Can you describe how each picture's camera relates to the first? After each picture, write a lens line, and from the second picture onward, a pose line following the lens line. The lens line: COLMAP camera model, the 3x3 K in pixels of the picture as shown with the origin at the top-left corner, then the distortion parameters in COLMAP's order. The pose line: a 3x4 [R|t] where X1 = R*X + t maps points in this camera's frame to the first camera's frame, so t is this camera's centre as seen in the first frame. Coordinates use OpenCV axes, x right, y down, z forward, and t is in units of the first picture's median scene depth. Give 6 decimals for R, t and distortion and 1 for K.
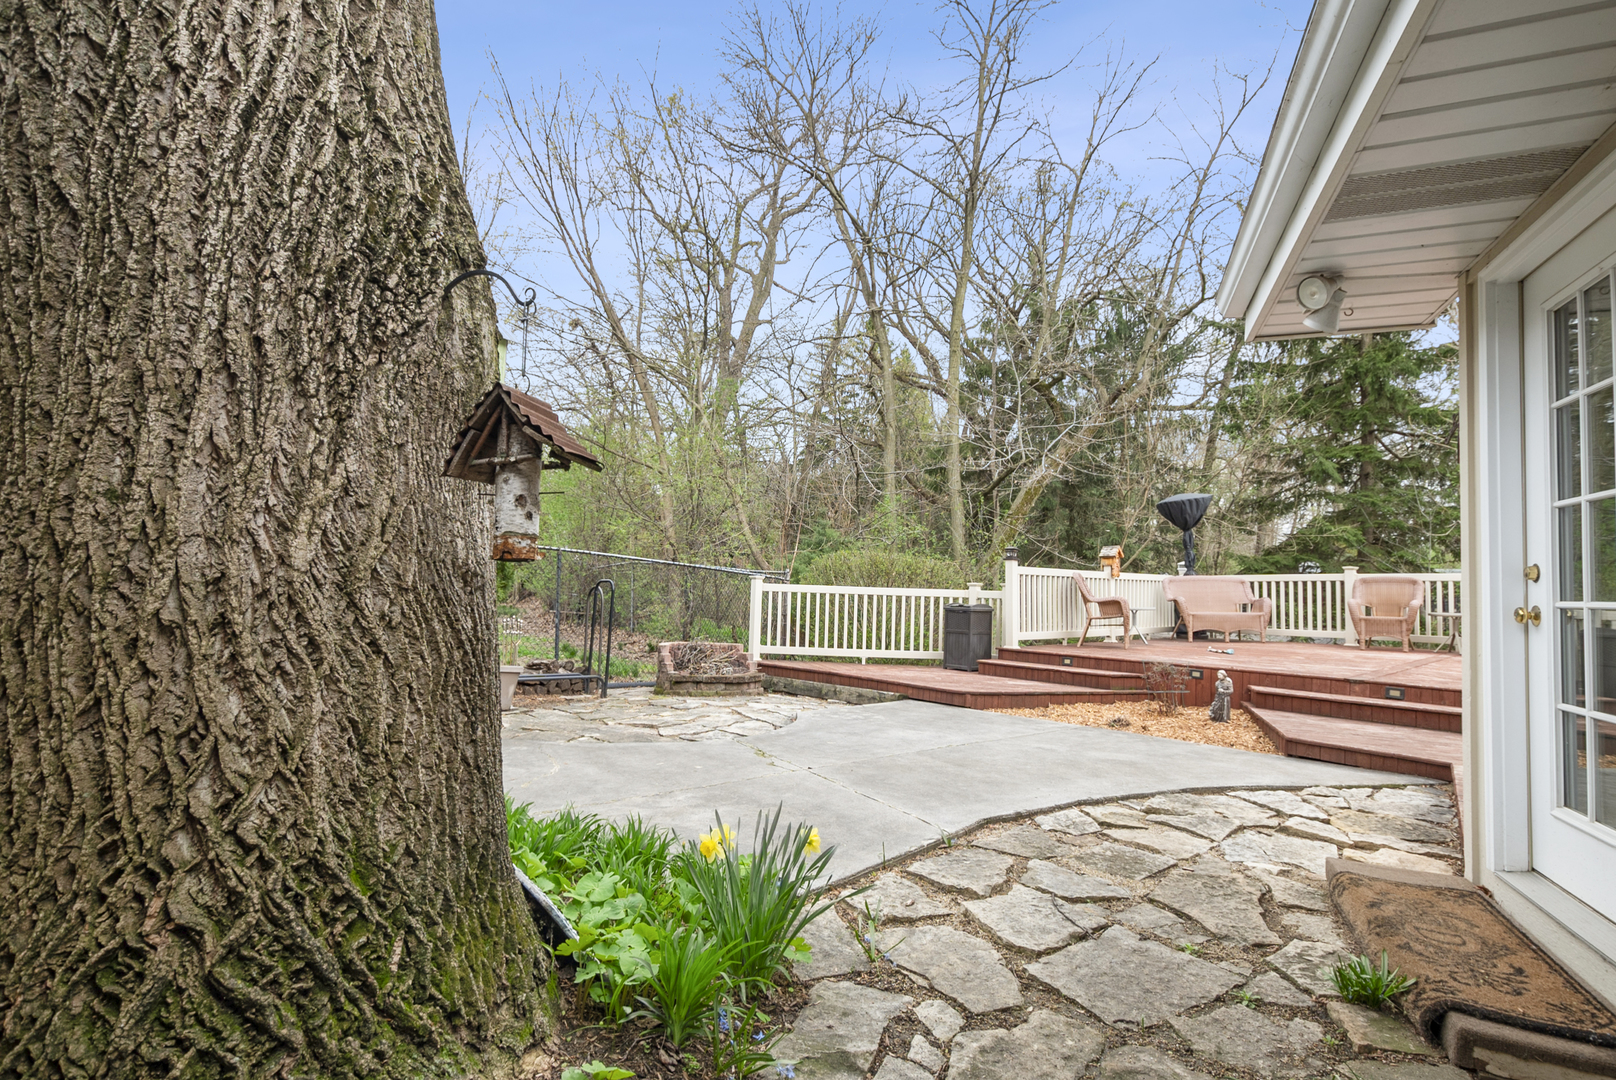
lens RADIAL K [[745.6, 0, 808.0], [0, 745.6, 540.0], [0, 0, 1]] dist [-0.000805, -0.000230]
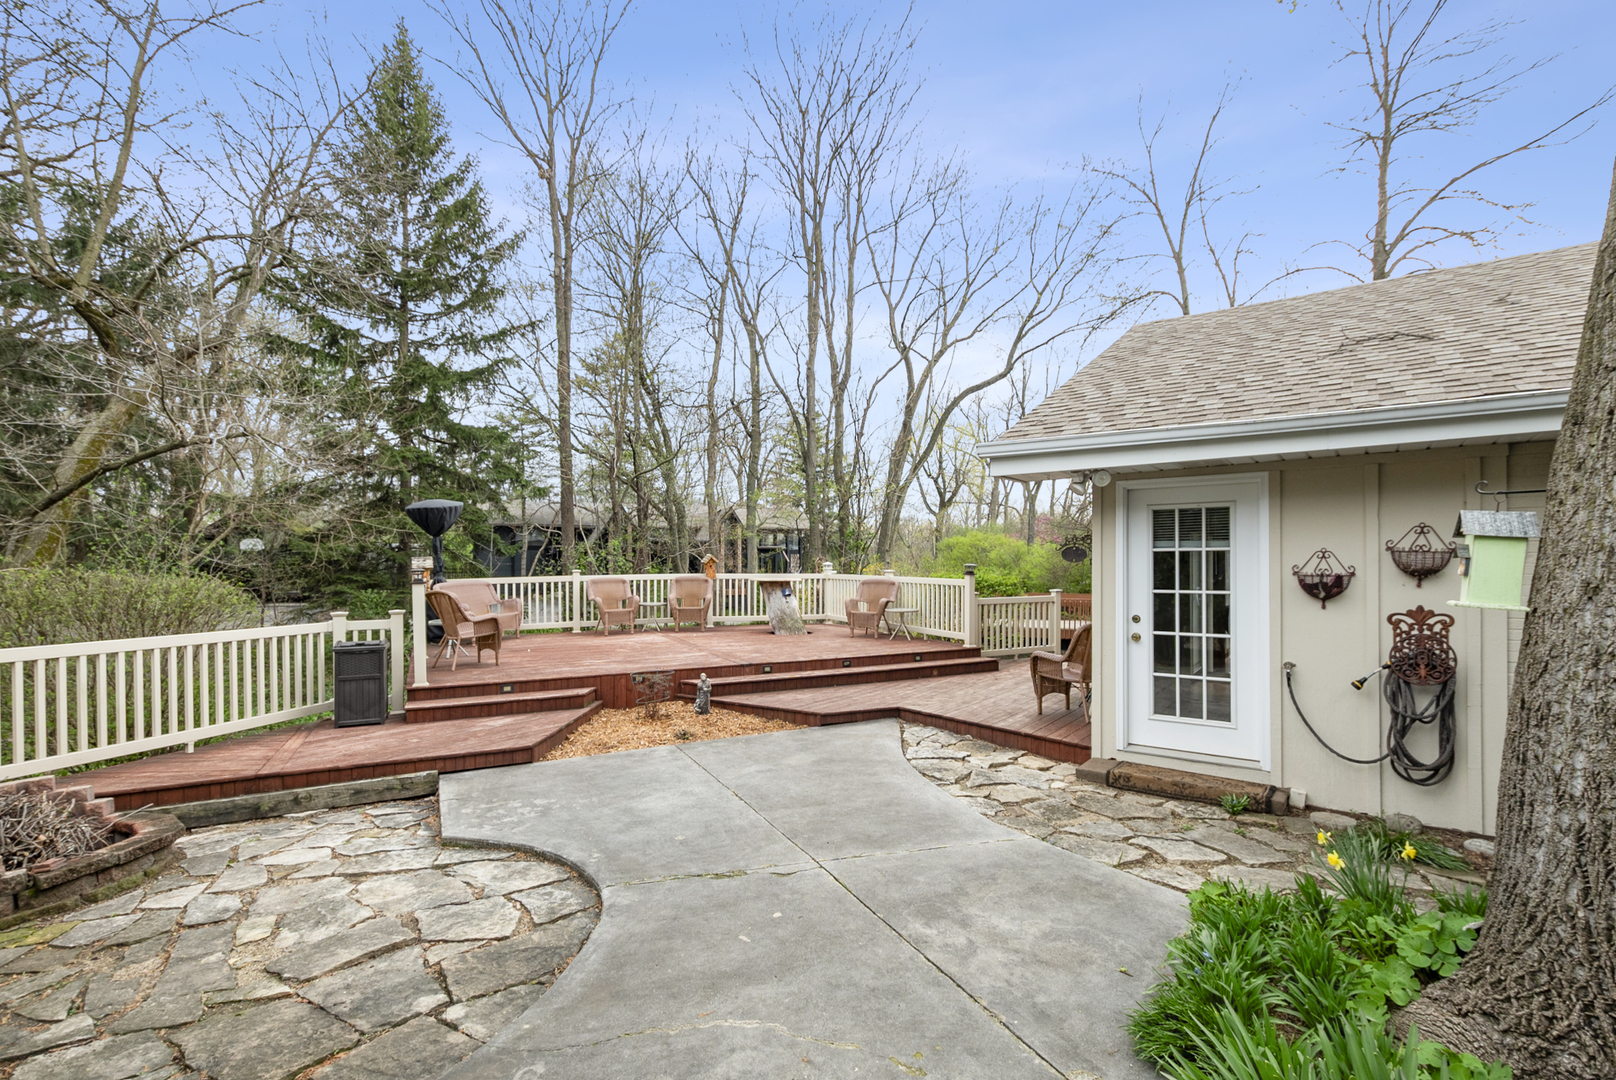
lens RADIAL K [[708.8, 0, 812.4], [0, 708.8, 546.2], [0, 0, 1]] dist [0.004158, 0.000263]
pose [[0.309873, -0.000203, 0.950778, -0.532392], [-0.038019, 0.999198, 0.012604, -0.062650], [-0.950017, -0.040054, 0.309617, 0.462008]]
